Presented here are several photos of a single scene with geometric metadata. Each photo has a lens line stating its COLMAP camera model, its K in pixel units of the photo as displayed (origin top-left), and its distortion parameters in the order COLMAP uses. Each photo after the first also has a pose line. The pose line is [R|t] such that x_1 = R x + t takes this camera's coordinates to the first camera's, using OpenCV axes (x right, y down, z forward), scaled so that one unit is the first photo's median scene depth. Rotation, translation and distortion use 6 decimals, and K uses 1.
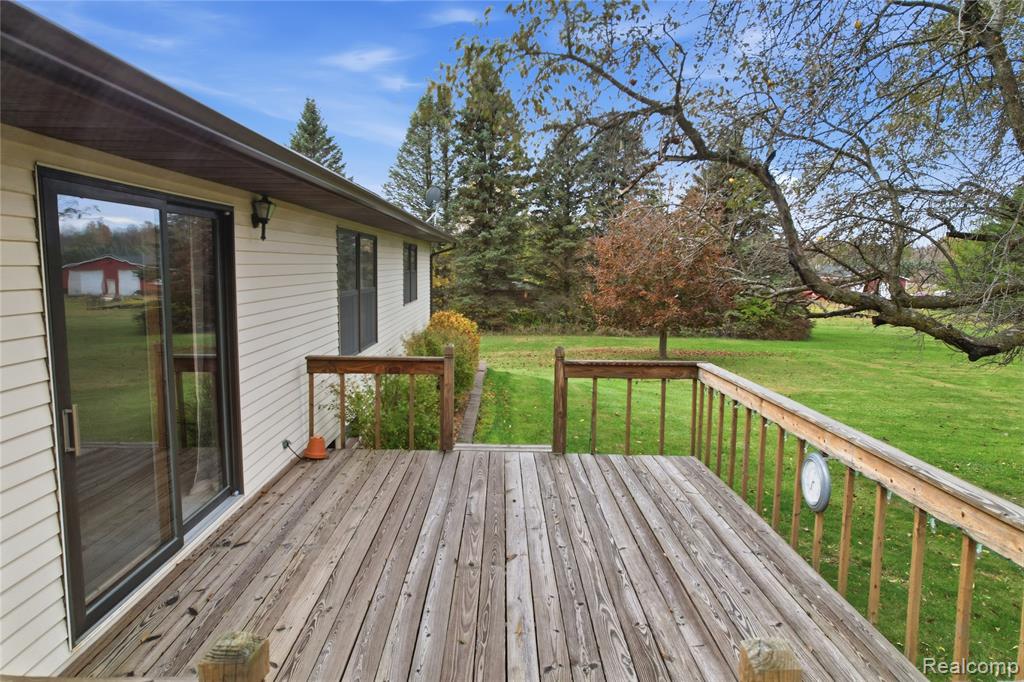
lens RADIAL K [[654.7, 0, 509.2], [0, 654.7, 342.7], [0, 0, 1]] dist [-0.057718, 0.048894]
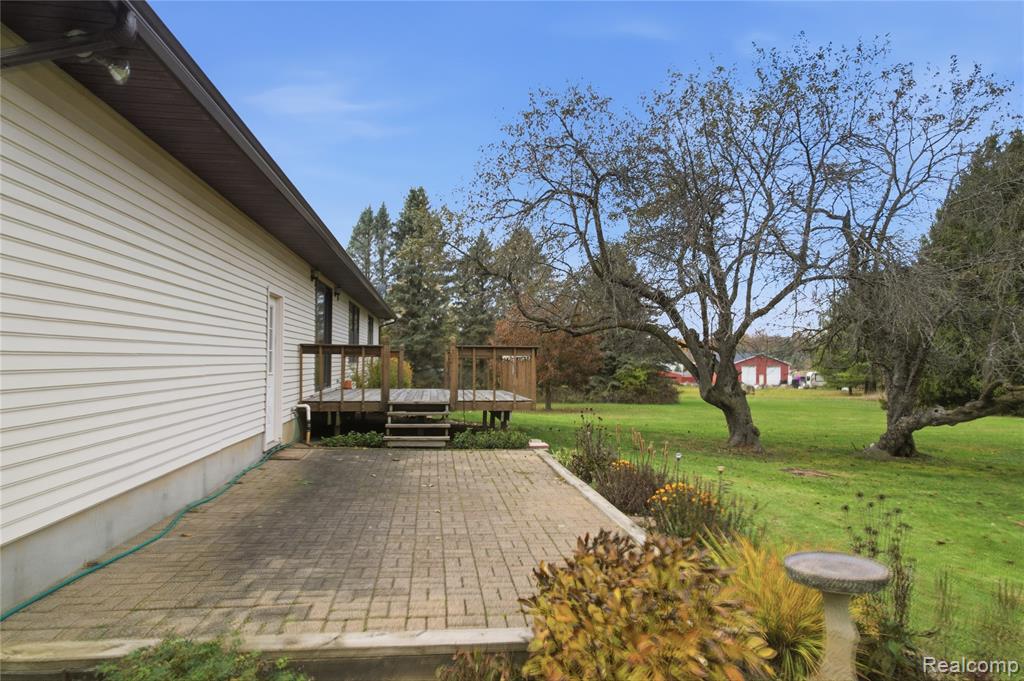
lens RADIAL K [[654.7, 0, 515.6], [0, 654.7, 338.1], [0, 0, 1]] dist [-0.057718, 0.048894]
pose [[0.995131, 0.000028, 0.098566, 0.031063], [0.016040, 0.986624, -0.162220, 0.063667], [-0.097252, 0.163011, 0.981820, -0.204502]]
